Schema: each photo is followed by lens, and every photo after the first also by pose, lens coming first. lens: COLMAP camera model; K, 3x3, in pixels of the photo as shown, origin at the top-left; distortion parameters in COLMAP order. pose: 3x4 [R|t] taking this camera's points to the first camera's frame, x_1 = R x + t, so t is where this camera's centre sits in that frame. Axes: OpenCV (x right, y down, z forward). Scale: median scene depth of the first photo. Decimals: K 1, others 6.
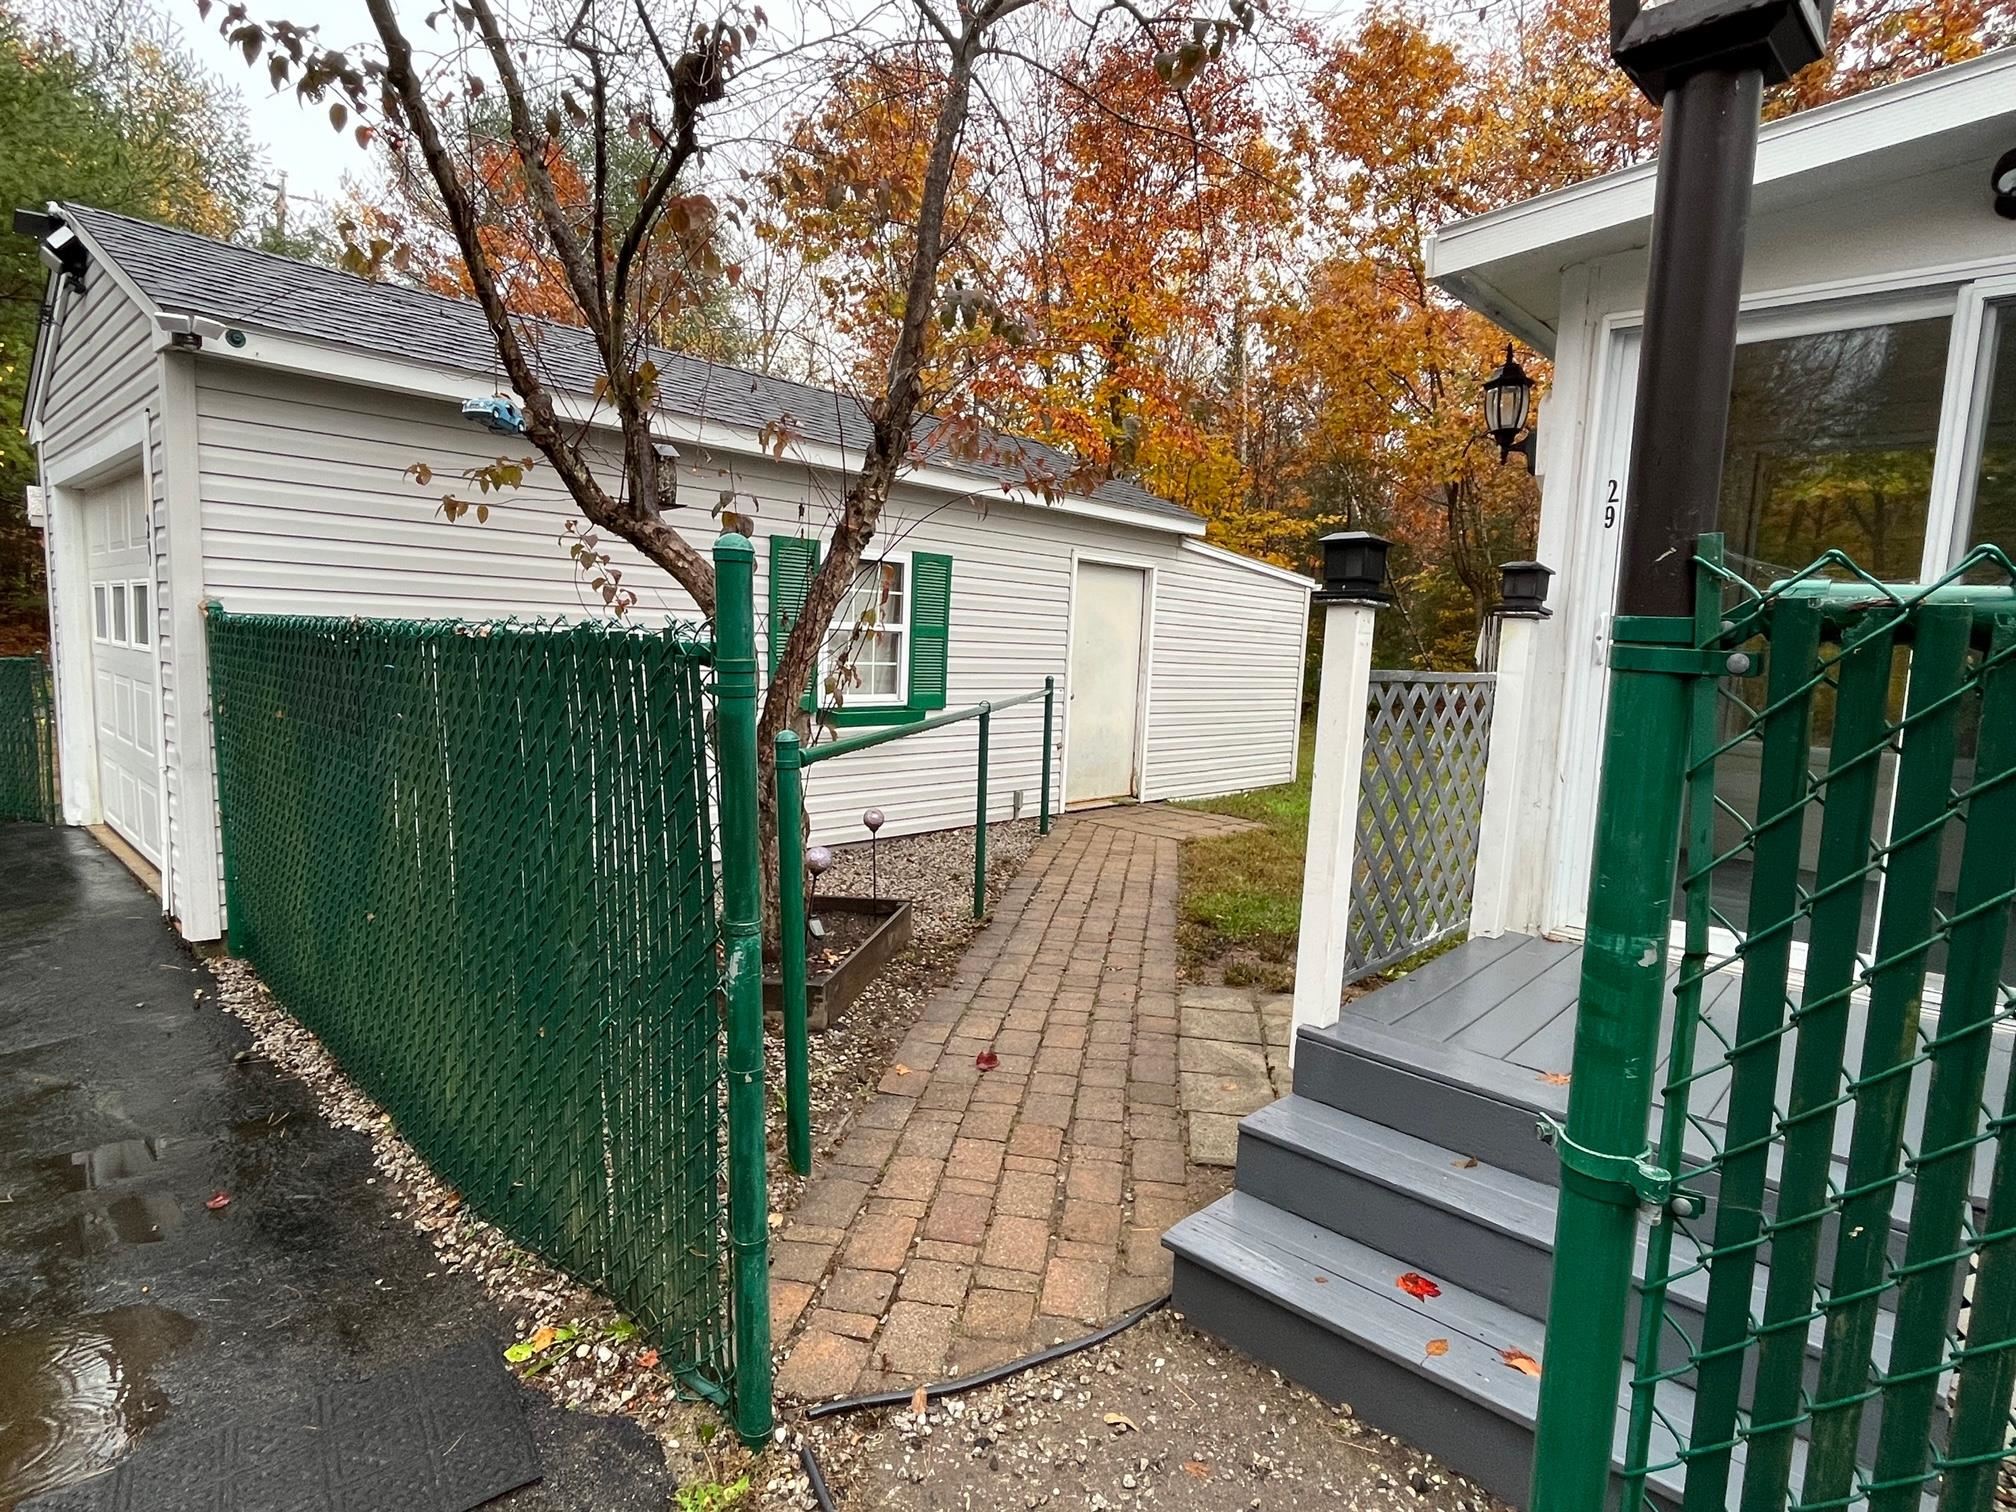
lens RADIAL K [[1074.7, 0, 1000.8], [0, 1074.7, 767.4], [0, 0, 1]] dist [-0.000466, -0.001009]
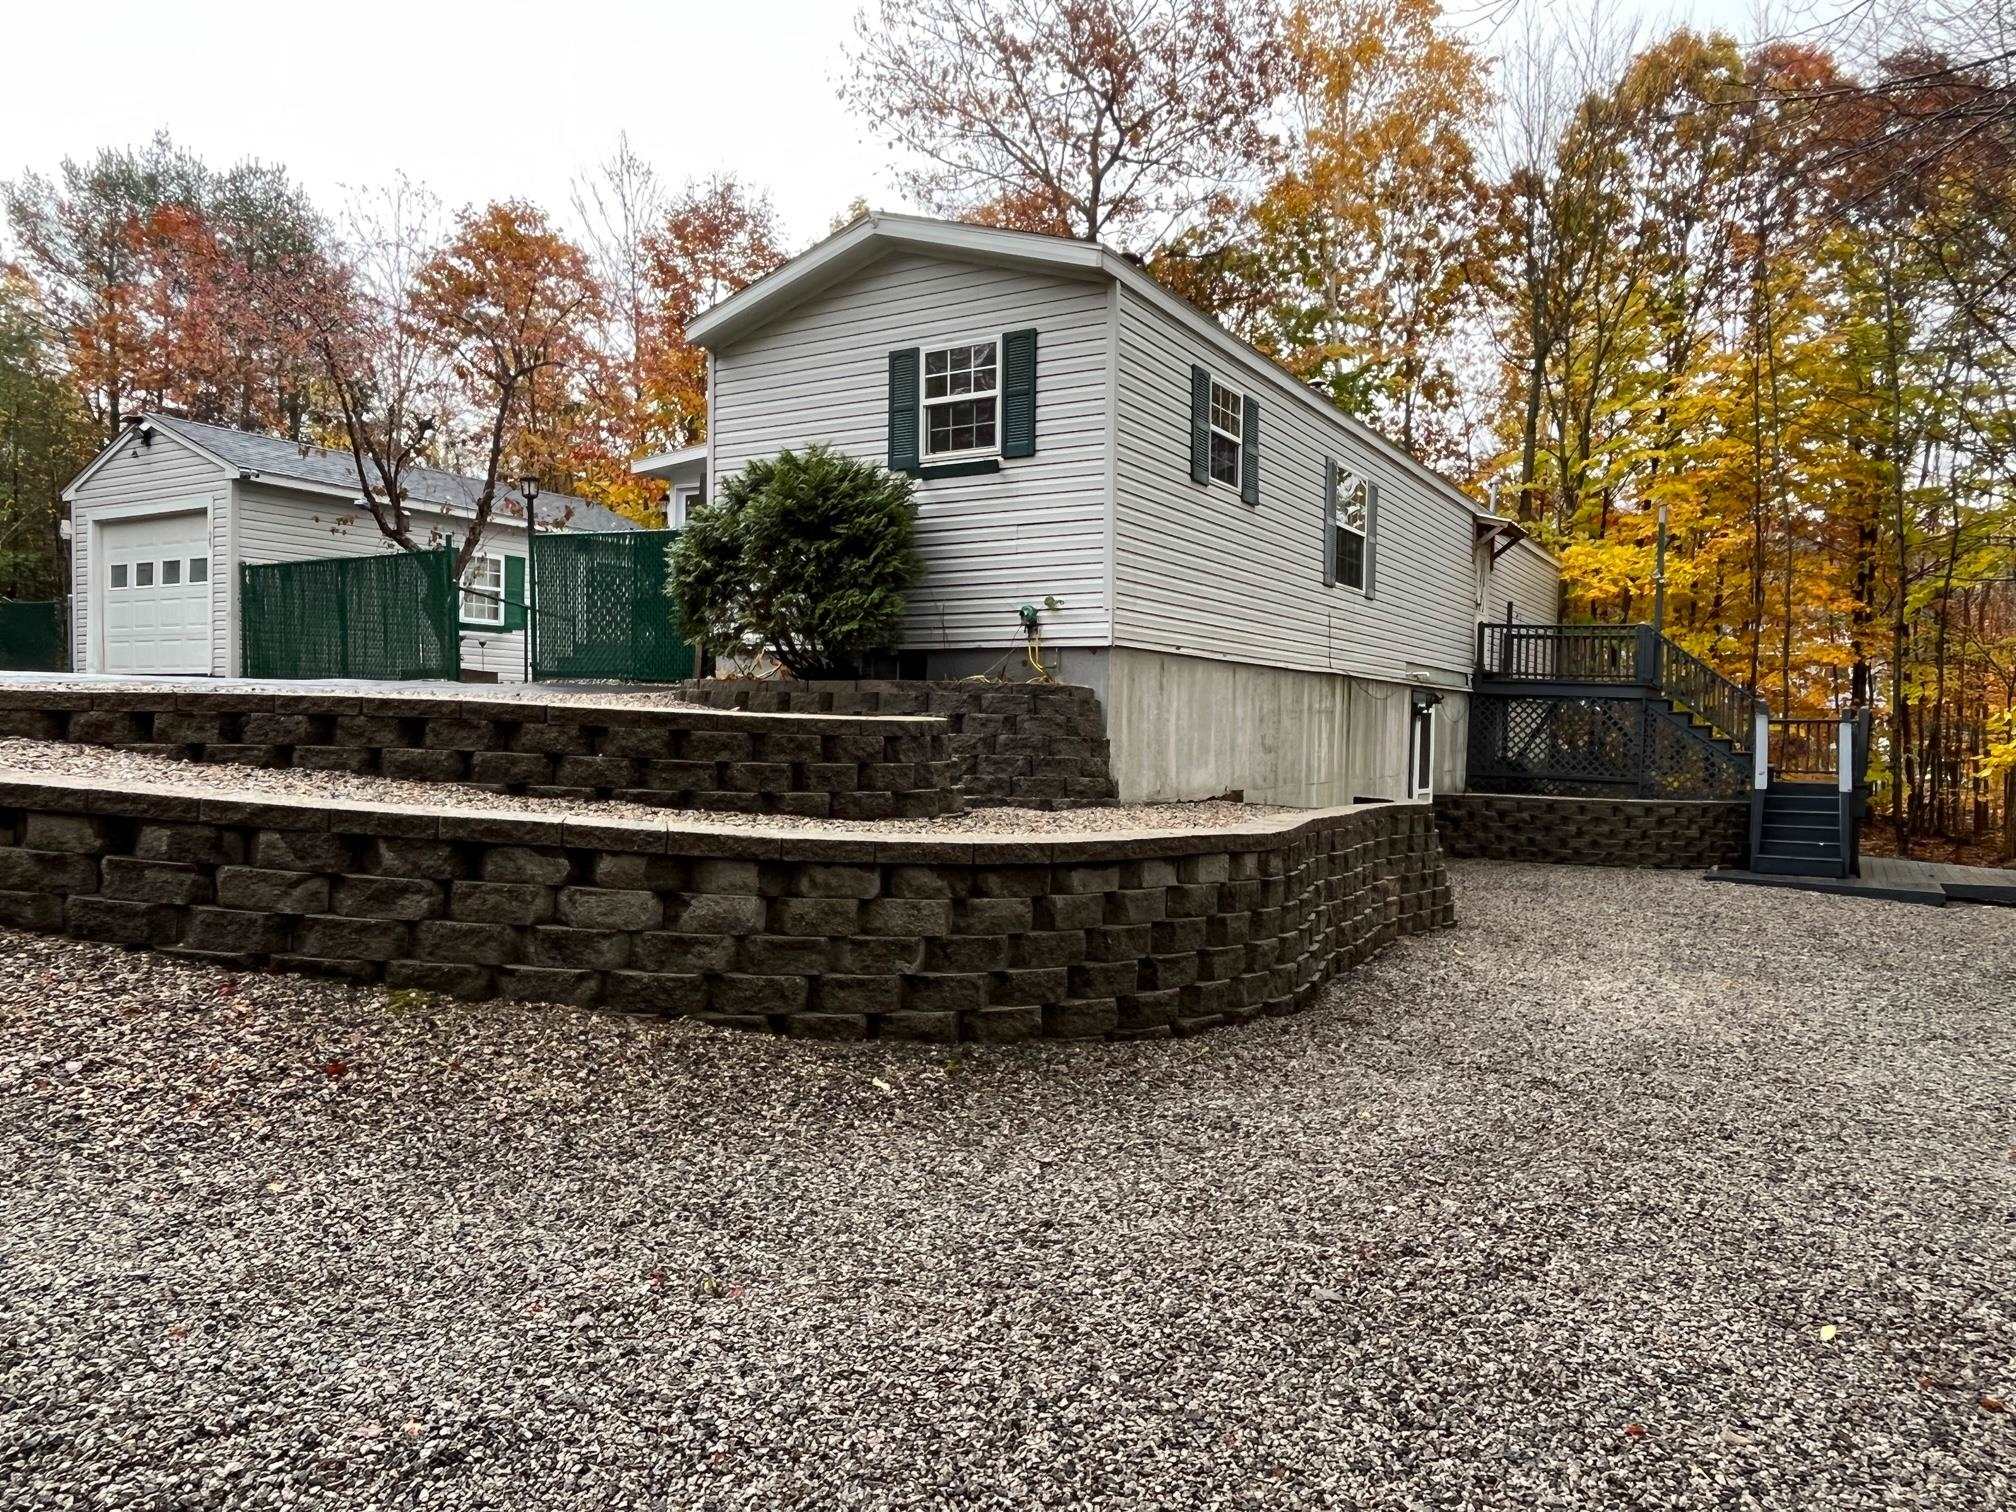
lens RADIAL K [[1351.3, 0, 1011.5], [0, 1351.3, 781.5], [0, 0, 1]] dist [0.002200, 0.000159]
pose [[0.975184, -0.029211, 0.219460, 0.399914], [0.044468, 0.996900, -0.064902, 0.629185], [-0.216884, 0.073050, 0.973460, -2.432464]]
